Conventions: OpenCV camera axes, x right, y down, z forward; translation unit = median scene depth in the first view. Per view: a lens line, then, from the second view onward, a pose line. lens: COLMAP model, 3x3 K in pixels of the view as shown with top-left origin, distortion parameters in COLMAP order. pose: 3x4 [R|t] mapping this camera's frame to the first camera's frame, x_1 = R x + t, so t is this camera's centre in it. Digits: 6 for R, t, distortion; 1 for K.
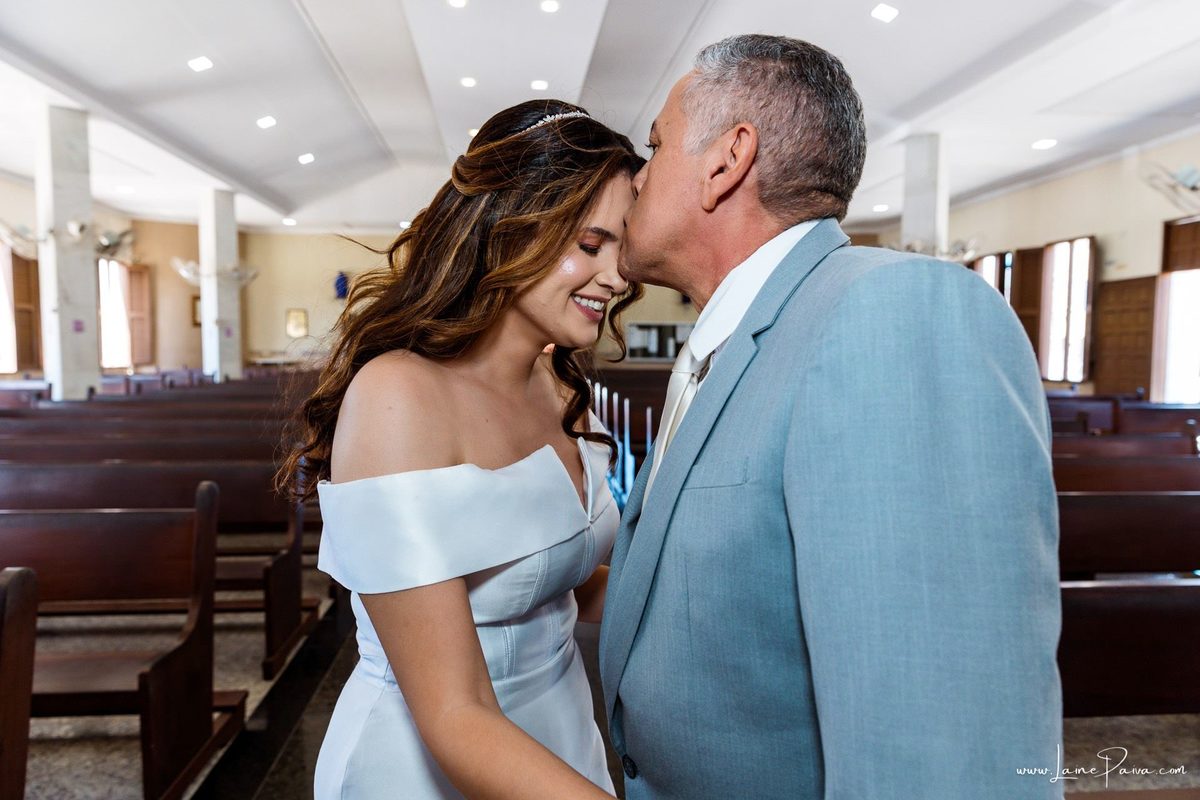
lens RADIAL K [[782.8, 0, 600.0], [0, 782.8, 400.0], [0, 0, 1]] dist [0.005417, 0.004006]
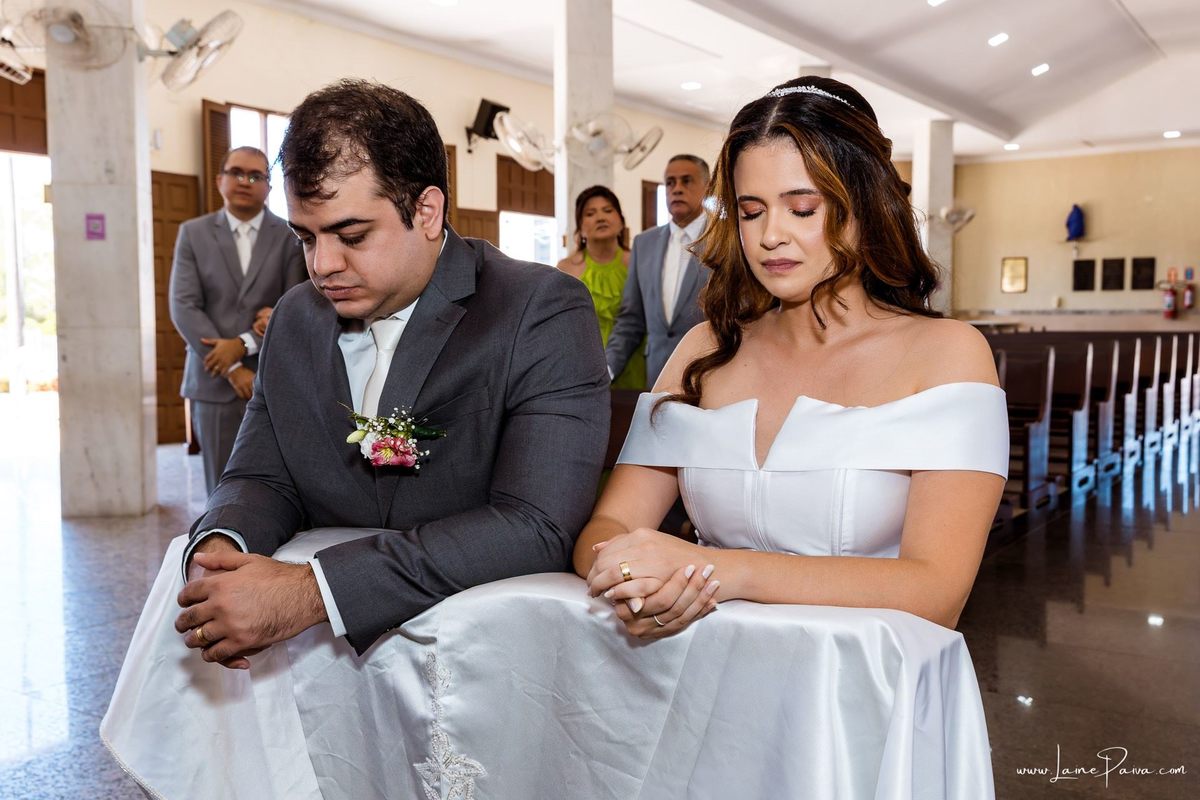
lens RADIAL K [[1180.4, 0, 576.0], [0, 1180.4, 405.1], [0, 0, 1]] dist [0.003790, 0.024996]
pose [[0.759139, 0.041429, -0.649609, 0.067693], [-0.038324, 0.999086, 0.018932, 0.033482], [0.649800, 0.010523, 0.760033, -0.228966]]
